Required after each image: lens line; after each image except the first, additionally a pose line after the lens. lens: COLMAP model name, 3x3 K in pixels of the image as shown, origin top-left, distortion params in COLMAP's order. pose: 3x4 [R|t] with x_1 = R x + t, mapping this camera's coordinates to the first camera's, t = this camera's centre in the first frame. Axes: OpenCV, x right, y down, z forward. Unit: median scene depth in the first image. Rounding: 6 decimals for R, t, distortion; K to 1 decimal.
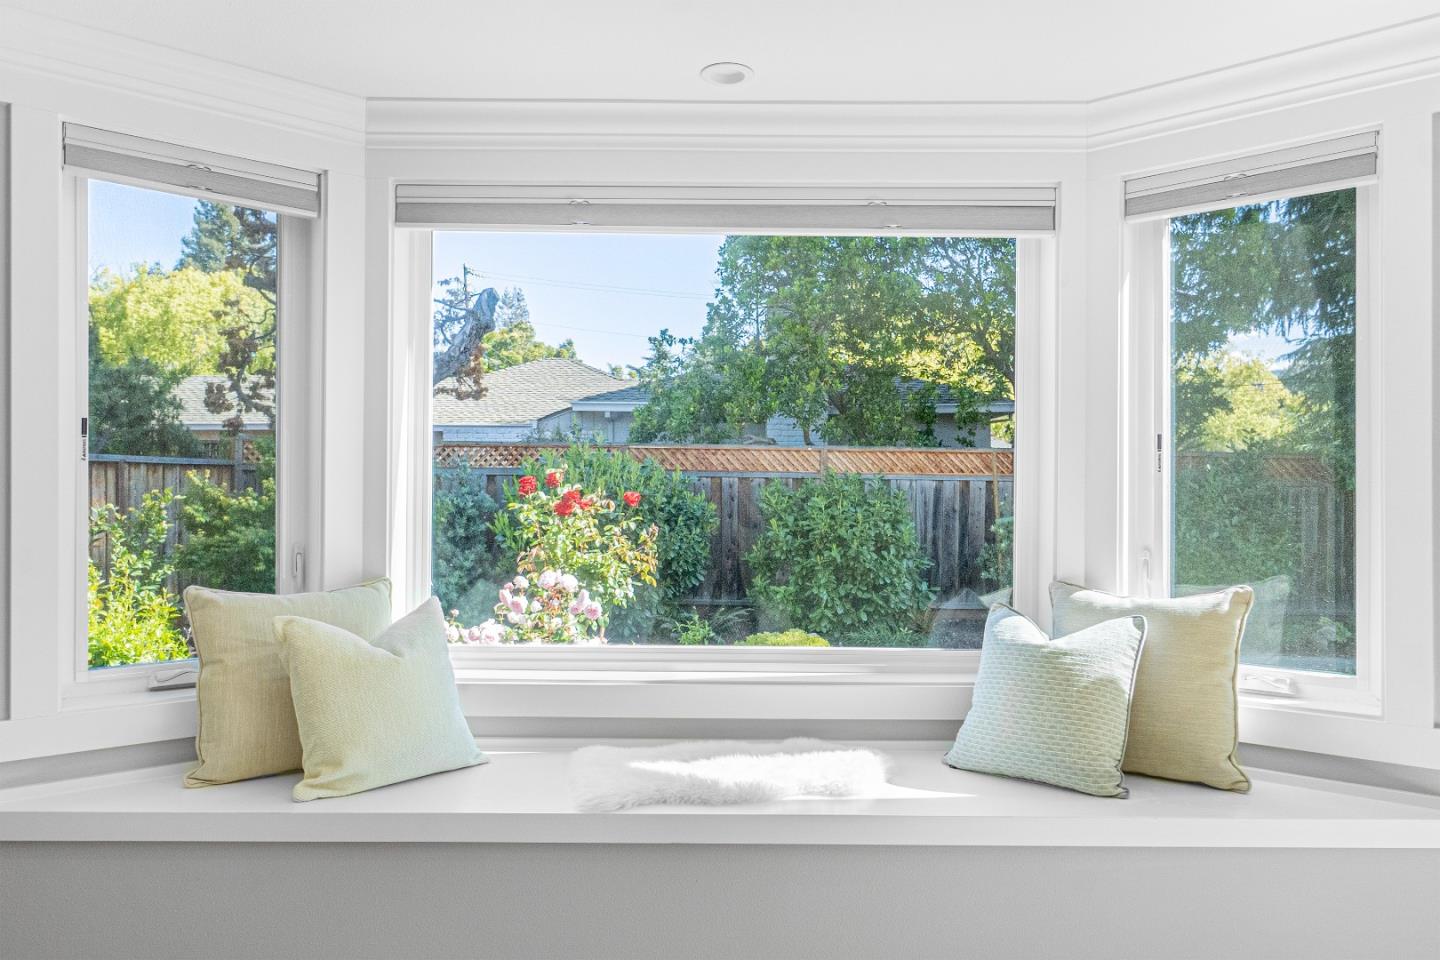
lens RADIAL K [[1002.5, 0, 720.0], [0, 1002.5, 480.0], [0, 0, 1]] dist [-0.005485, -0.001151]
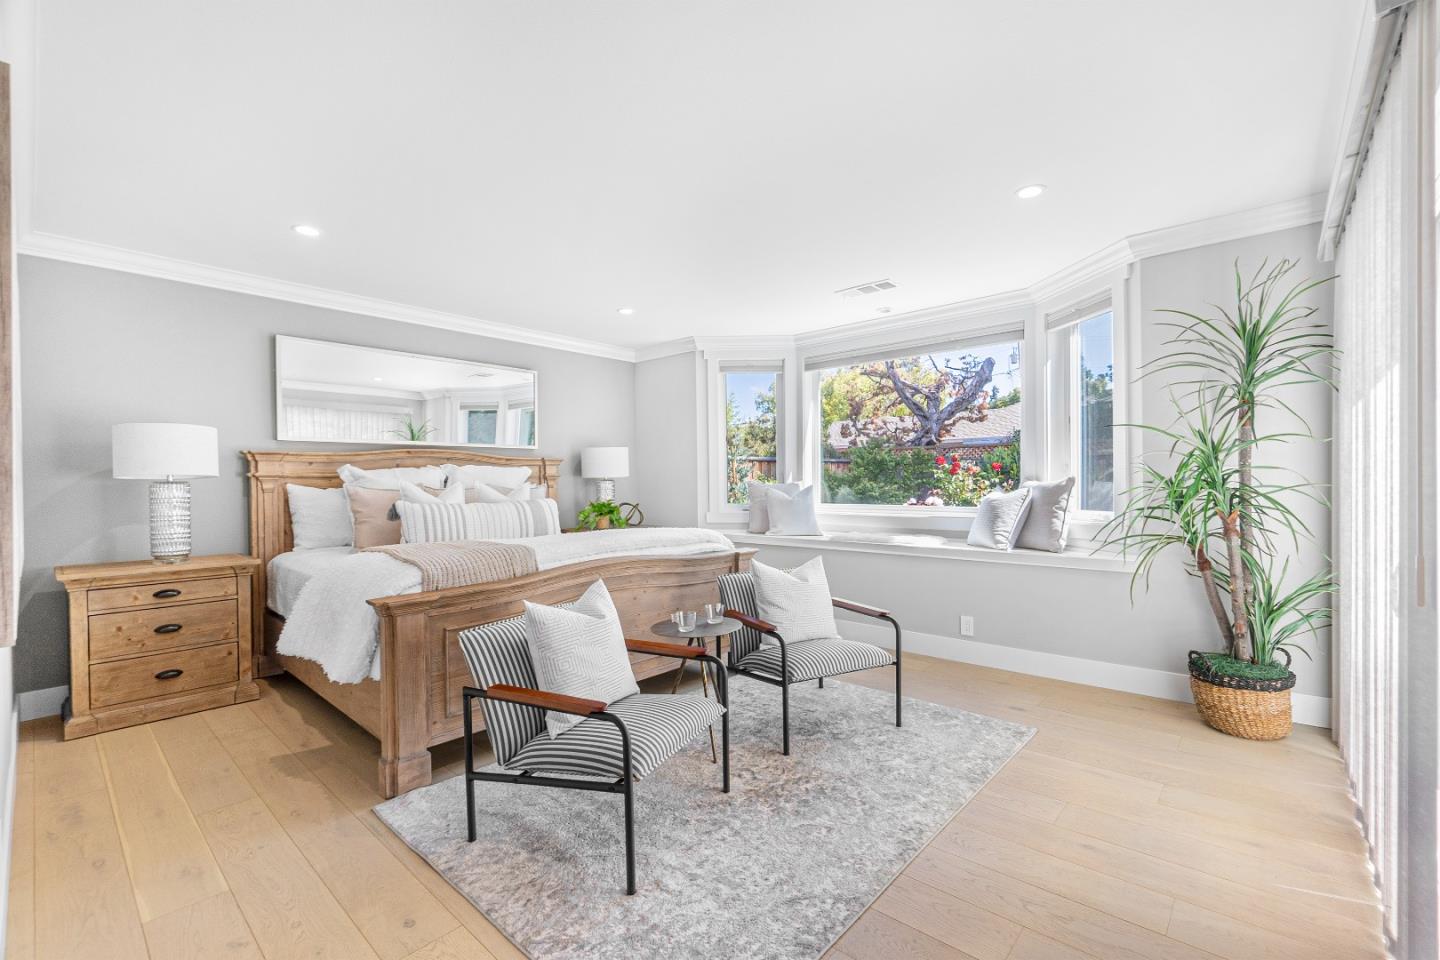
lens RADIAL K [[618.8, 0, 730.4], [0, 618.8, 485.6], [0, 0, 1]] dist [0.000499, 0.000043]
pose [[0.751320, -0.009754, -0.659866, 0.172596], [0.018942, 0.999798, 0.006789, 0.020025], [0.659666, -0.017600, 0.751352, -0.140853]]
